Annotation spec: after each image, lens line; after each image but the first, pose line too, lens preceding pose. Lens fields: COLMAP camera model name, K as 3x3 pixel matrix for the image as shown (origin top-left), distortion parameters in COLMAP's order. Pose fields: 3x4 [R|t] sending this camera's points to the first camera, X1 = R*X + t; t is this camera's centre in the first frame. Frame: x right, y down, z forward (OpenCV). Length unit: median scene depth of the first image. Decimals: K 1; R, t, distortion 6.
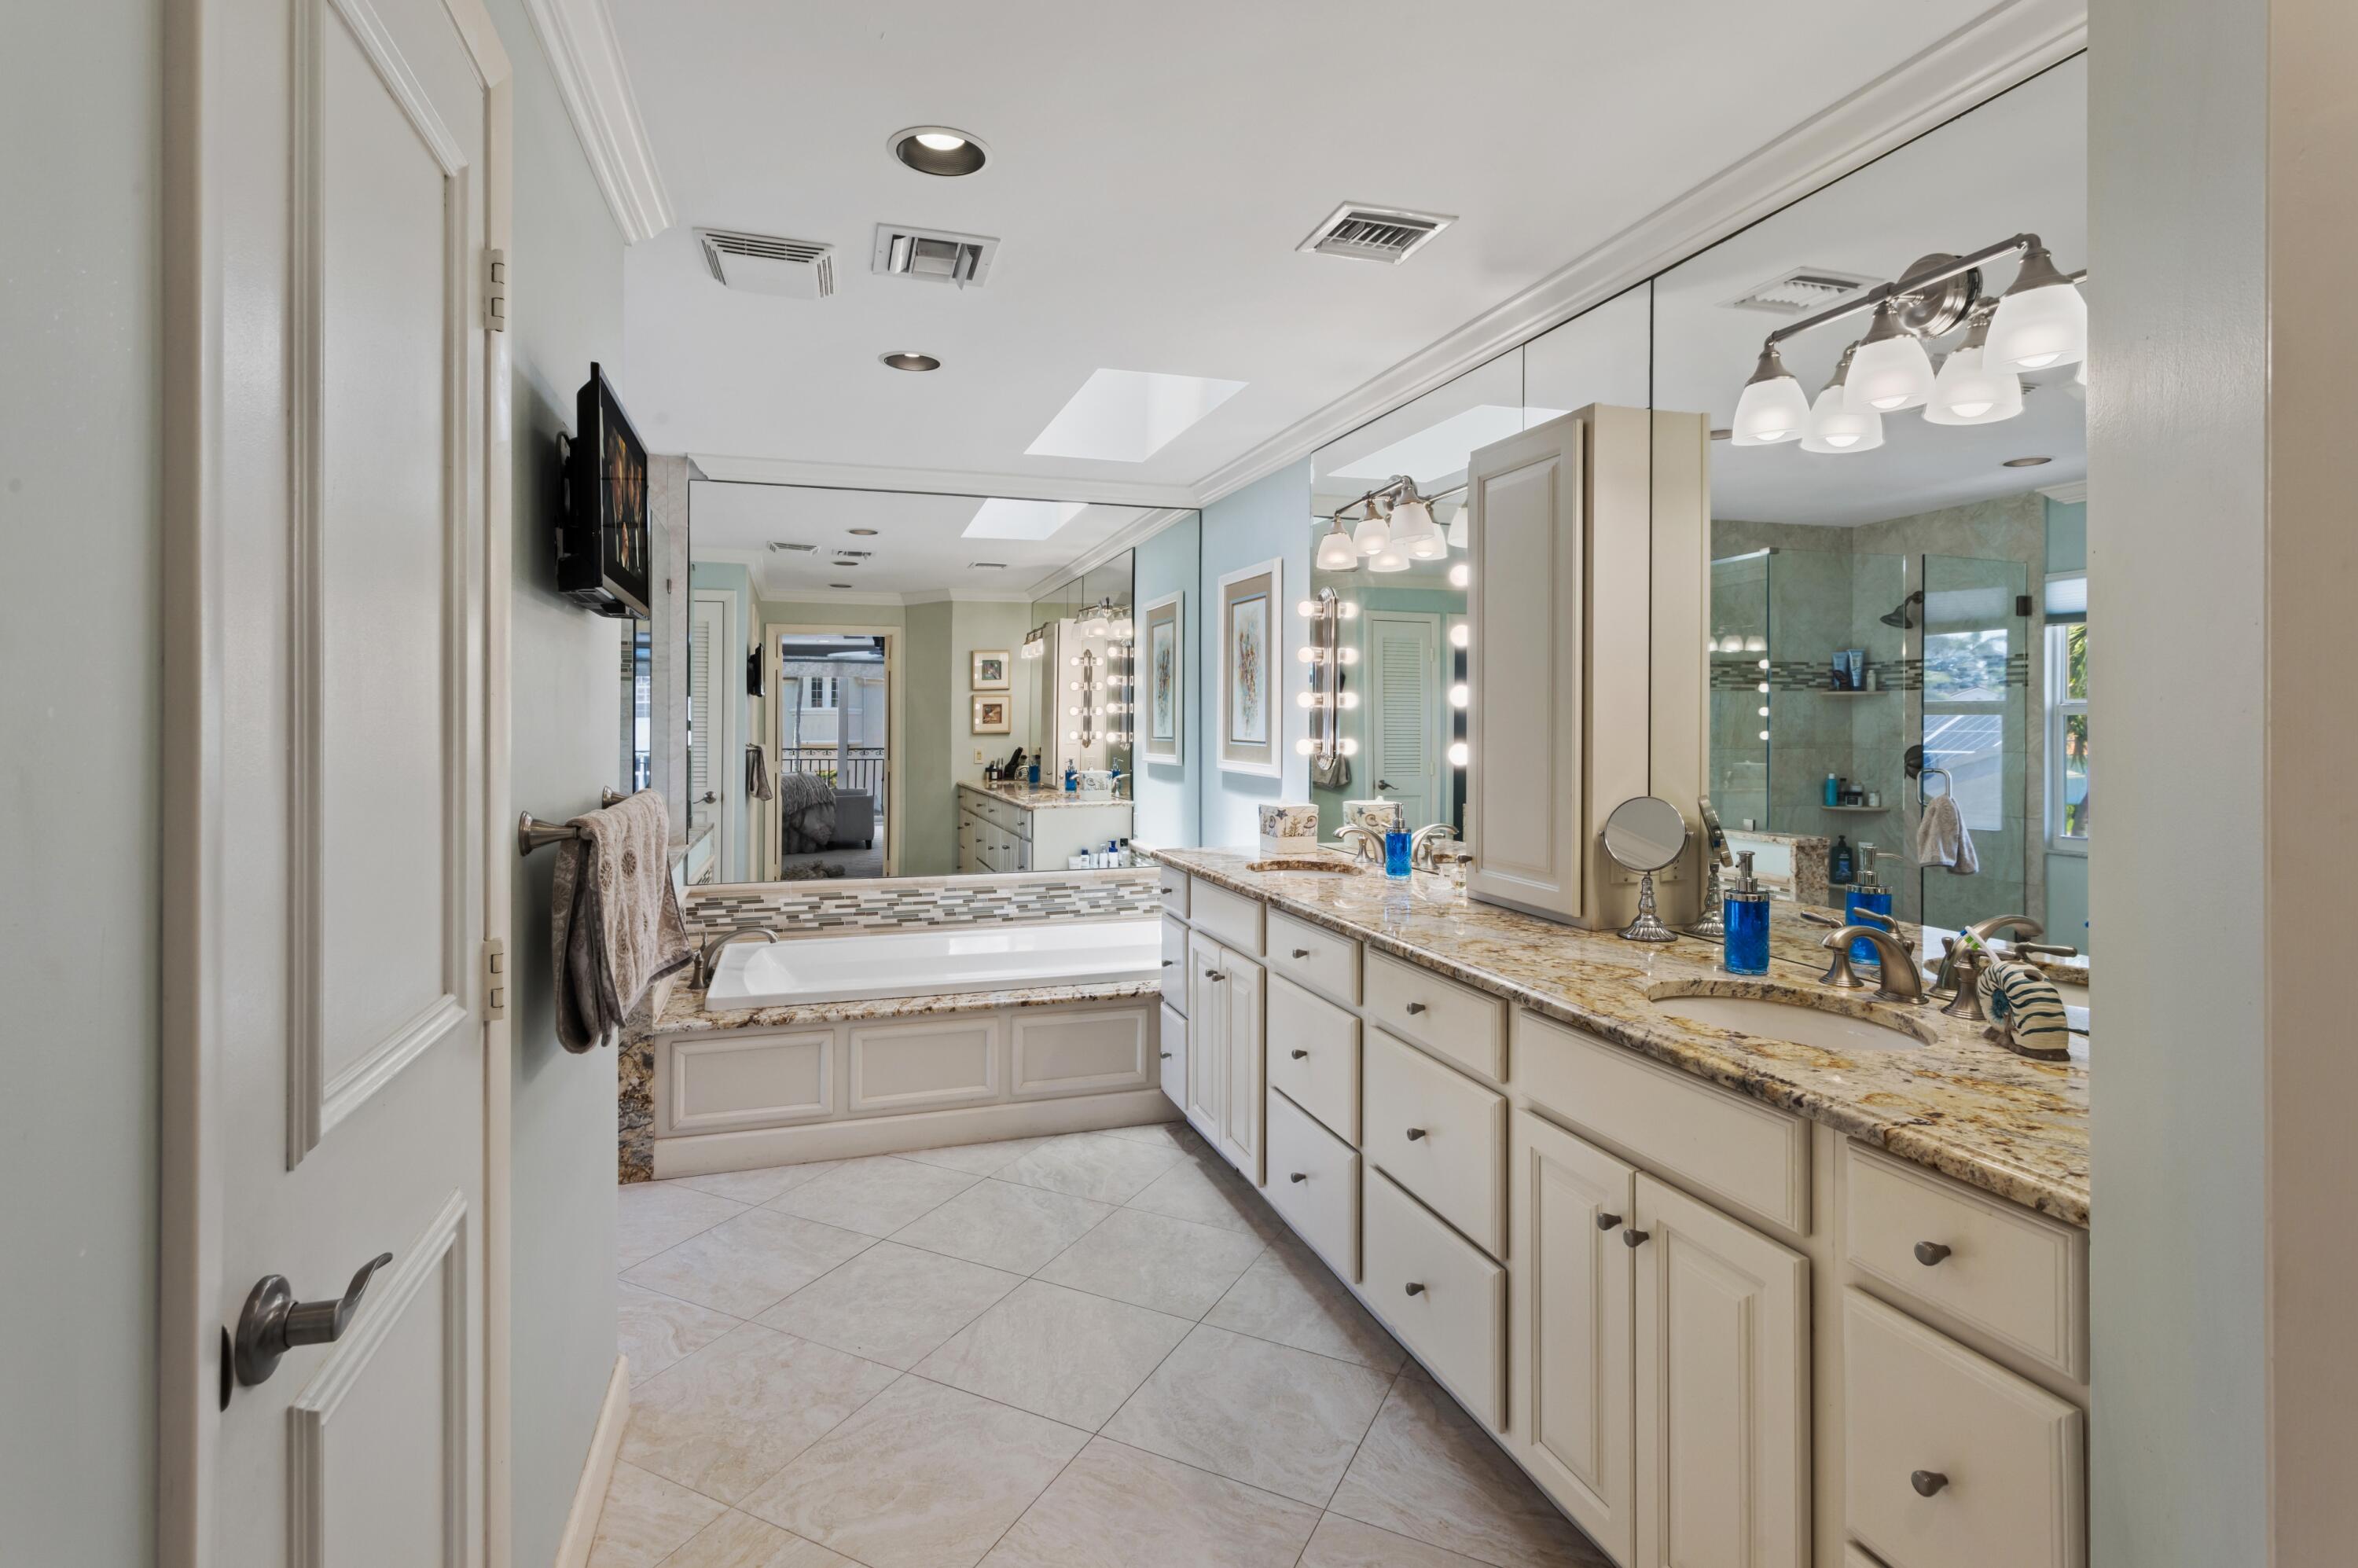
lens RADIAL K [[1134.0, 0, 1170.5], [0, 1134.0, 737.0], [0, 0, 1]] dist [0.015193, 0.000542]
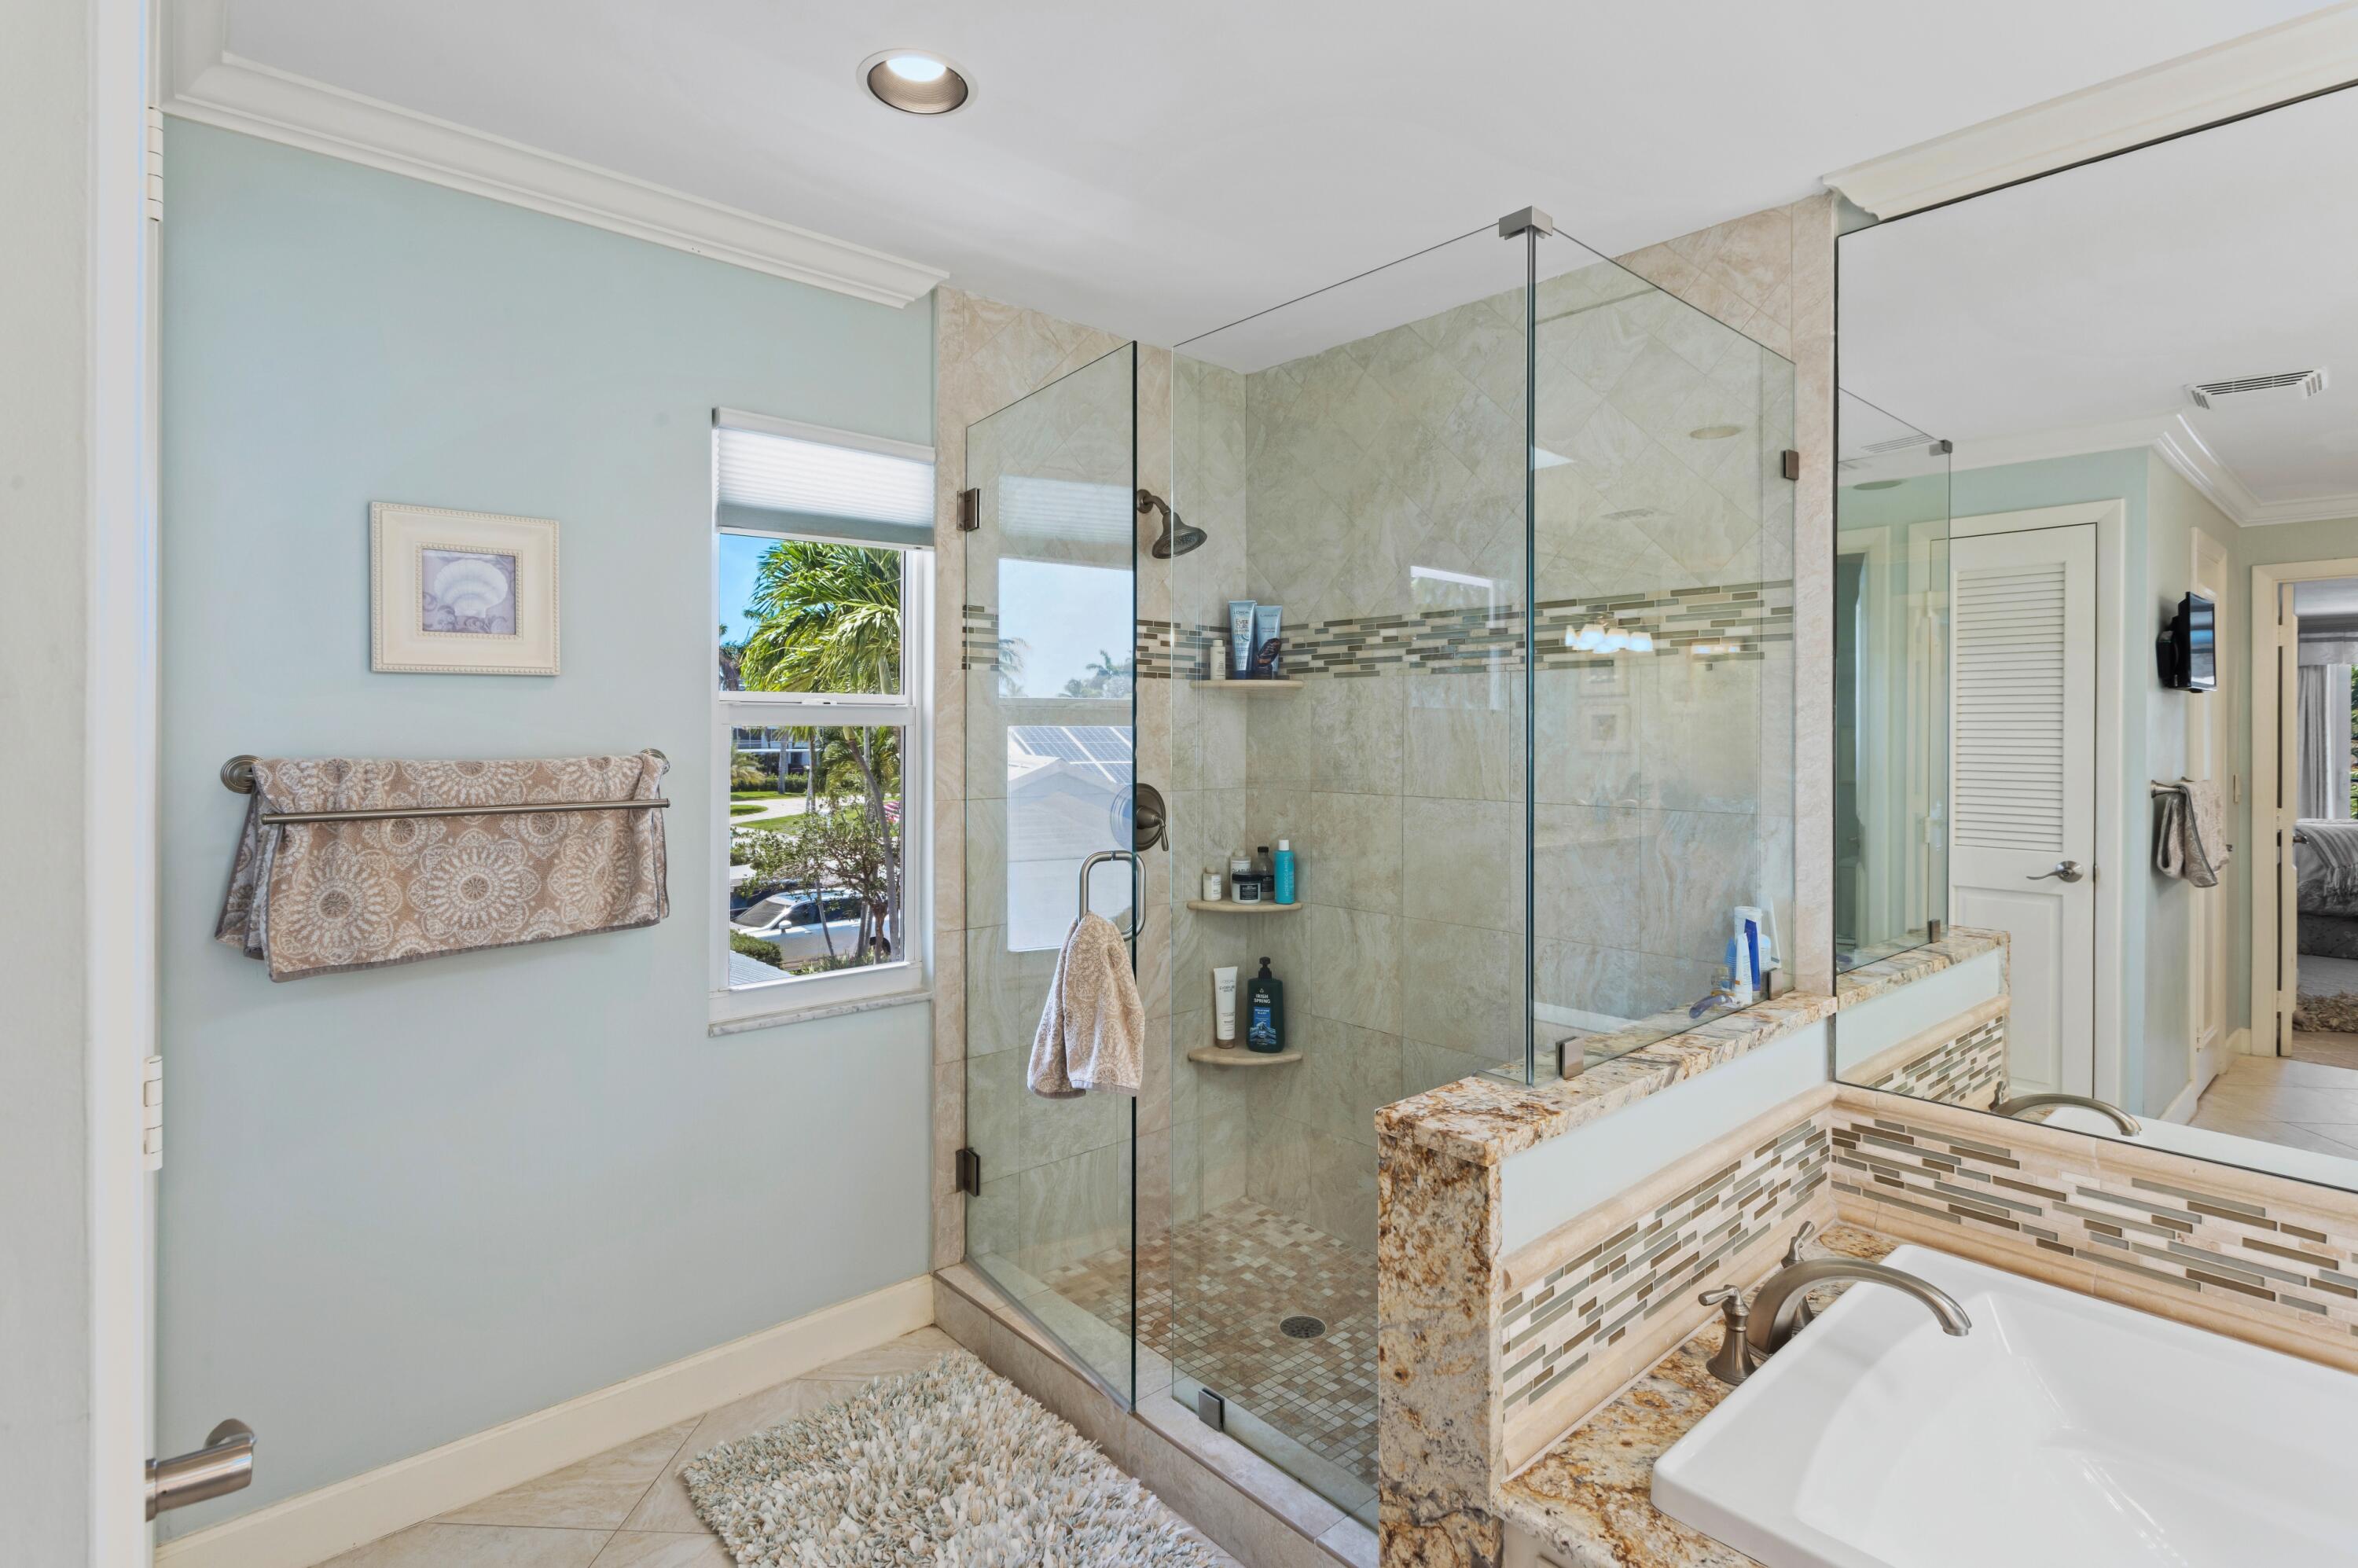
lens RADIAL K [[1134.0, 0, 1170.5], [0, 1134.0, 737.0], [0, 0, 1]] dist [0.015193, 0.000542]
pose [[0.406039, -0.001659, -0.913854, -0.094002], [-0.009271, 0.999939, -0.005934, -0.009869], [0.913809, 0.010882, 0.405999, 0.528641]]
